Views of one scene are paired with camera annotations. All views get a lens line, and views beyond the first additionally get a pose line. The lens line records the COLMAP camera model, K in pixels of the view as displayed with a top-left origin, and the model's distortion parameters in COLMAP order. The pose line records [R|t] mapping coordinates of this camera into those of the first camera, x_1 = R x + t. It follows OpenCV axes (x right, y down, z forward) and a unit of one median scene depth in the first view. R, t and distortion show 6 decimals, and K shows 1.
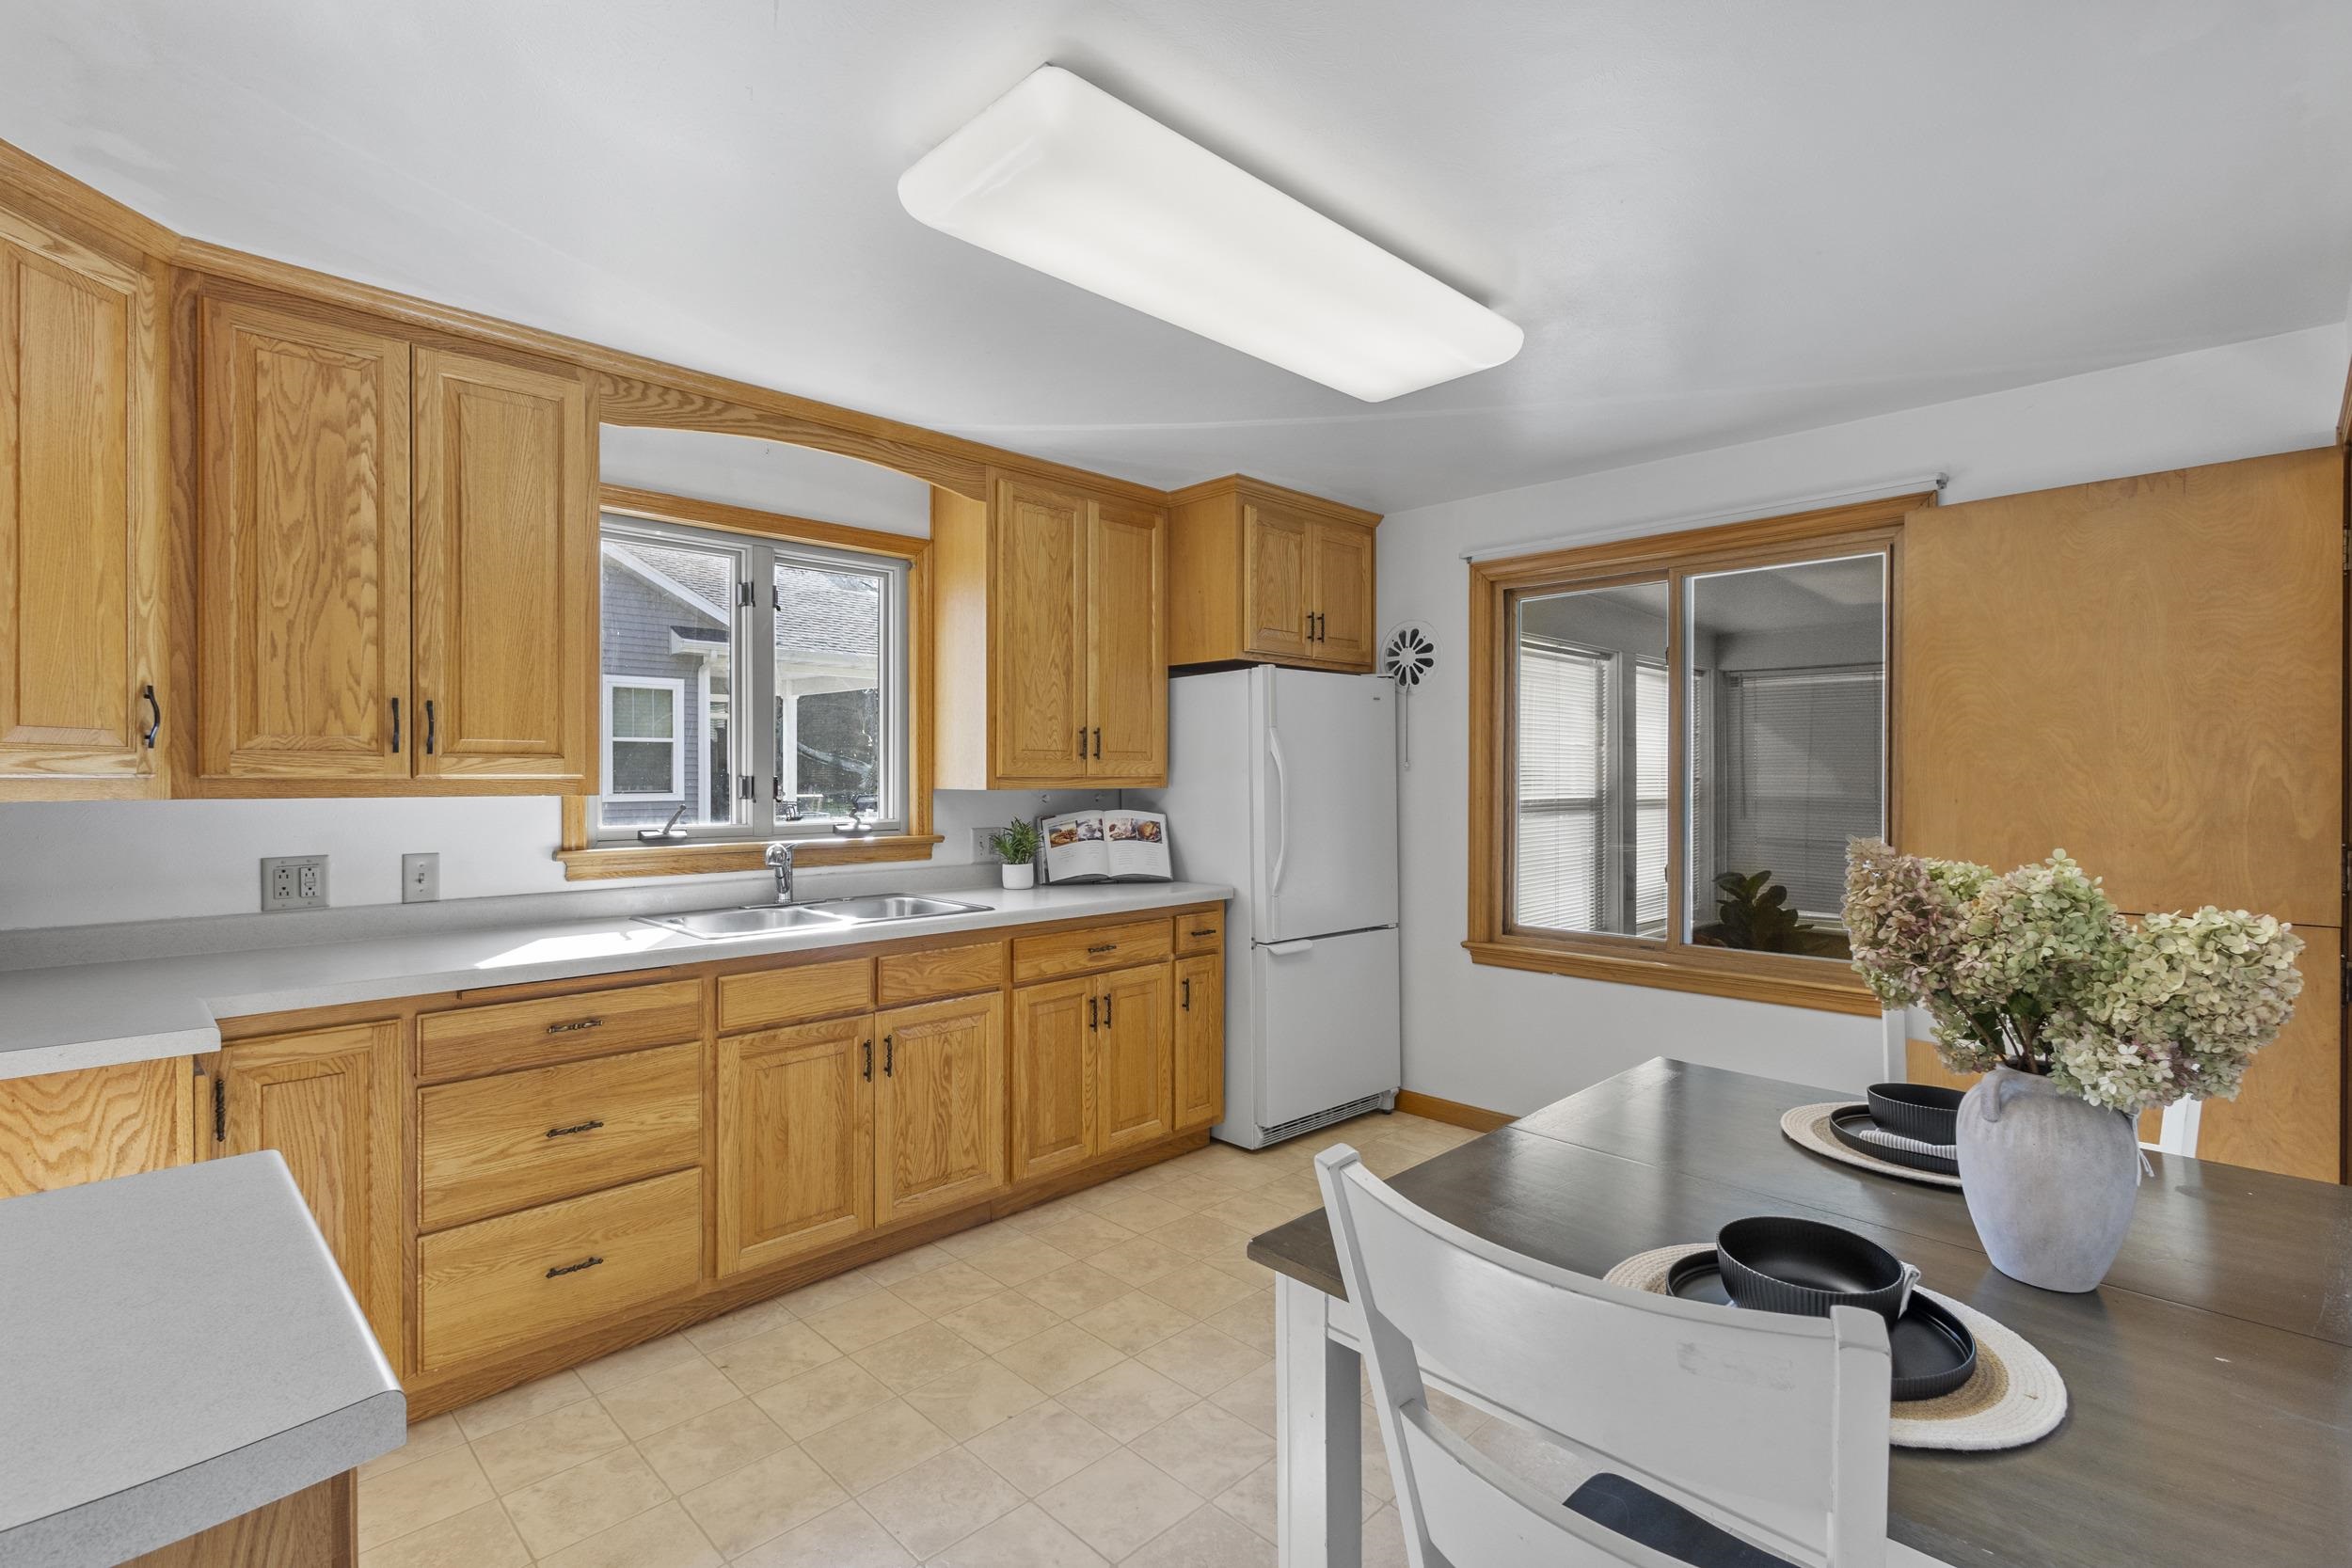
lens RADIAL K [[1089.0, 0, 1165.6], [0, 1089.0, 777.1], [0, 0, 1]] dist [0.000275, -0.000437]
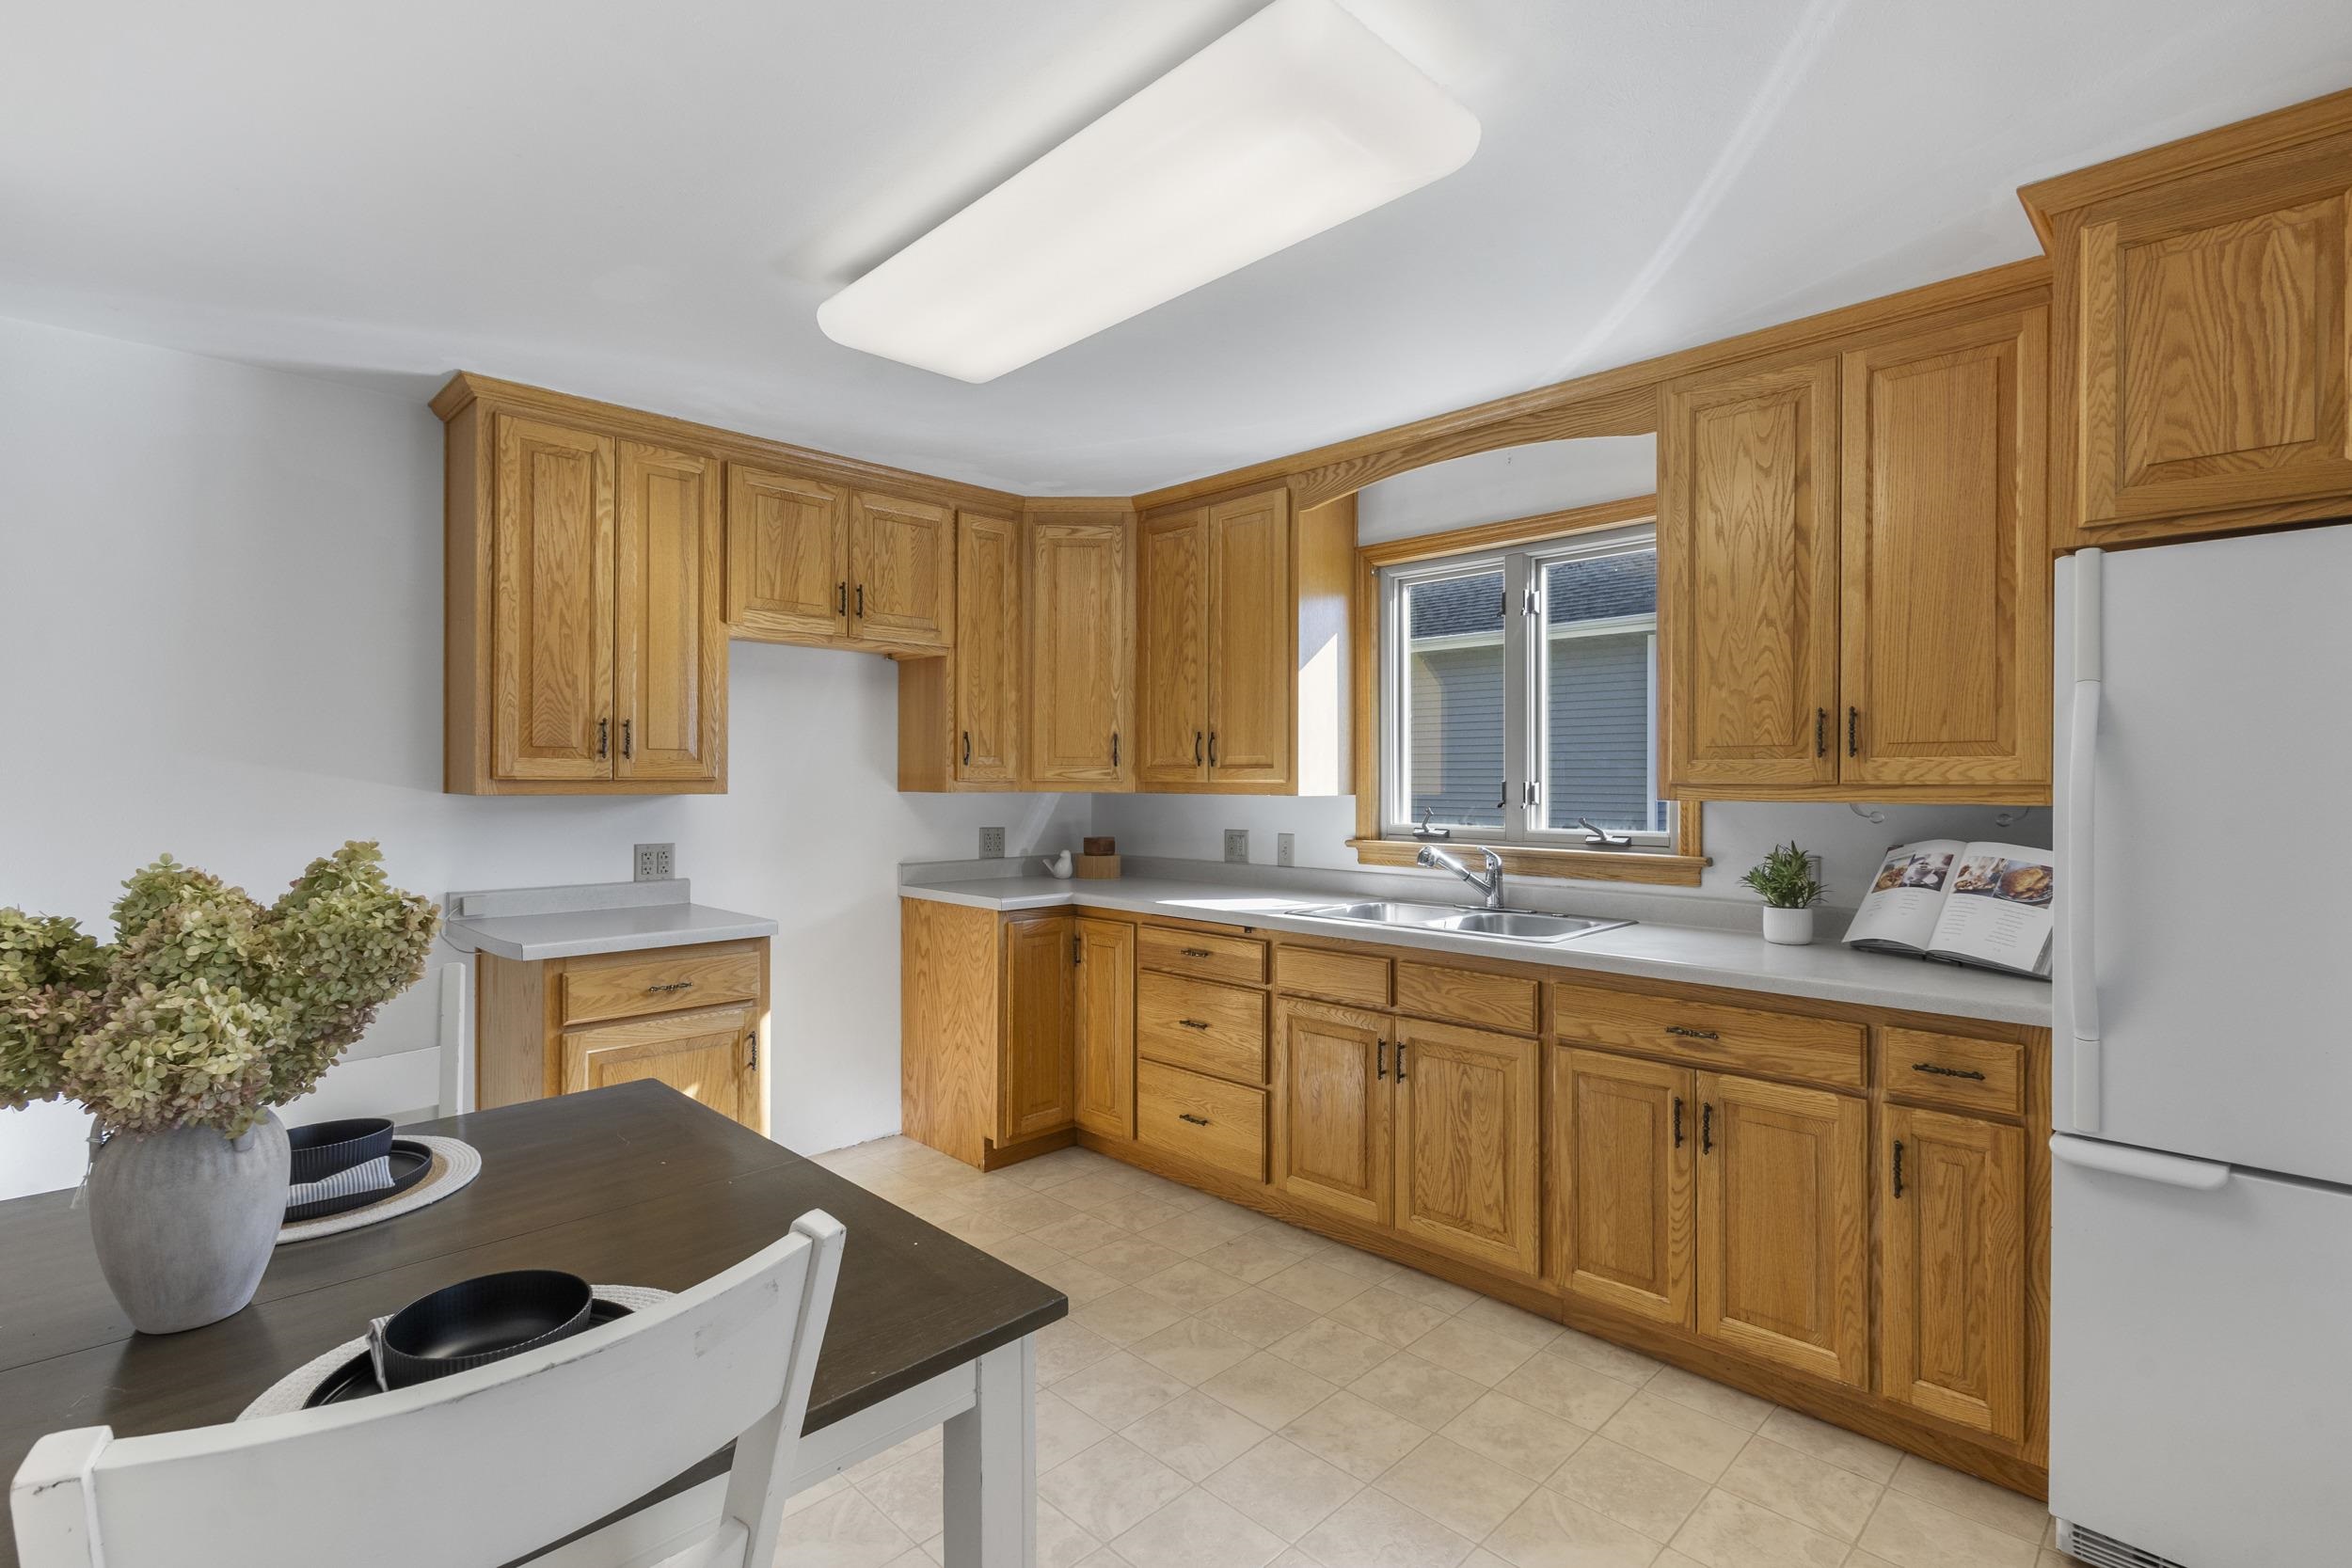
lens RADIAL K [[1089.0, 0, 1165.6], [0, 1089.0, 781.3], [0, 0, 1]] dist [0.000275, -0.000437]
pose [[0.006853, 0.000333, -0.999976, 0.707352], [-0.004338, 0.999991, 0.000304, -0.000499], [0.999967, 0.004335, 0.006854, 0.743649]]
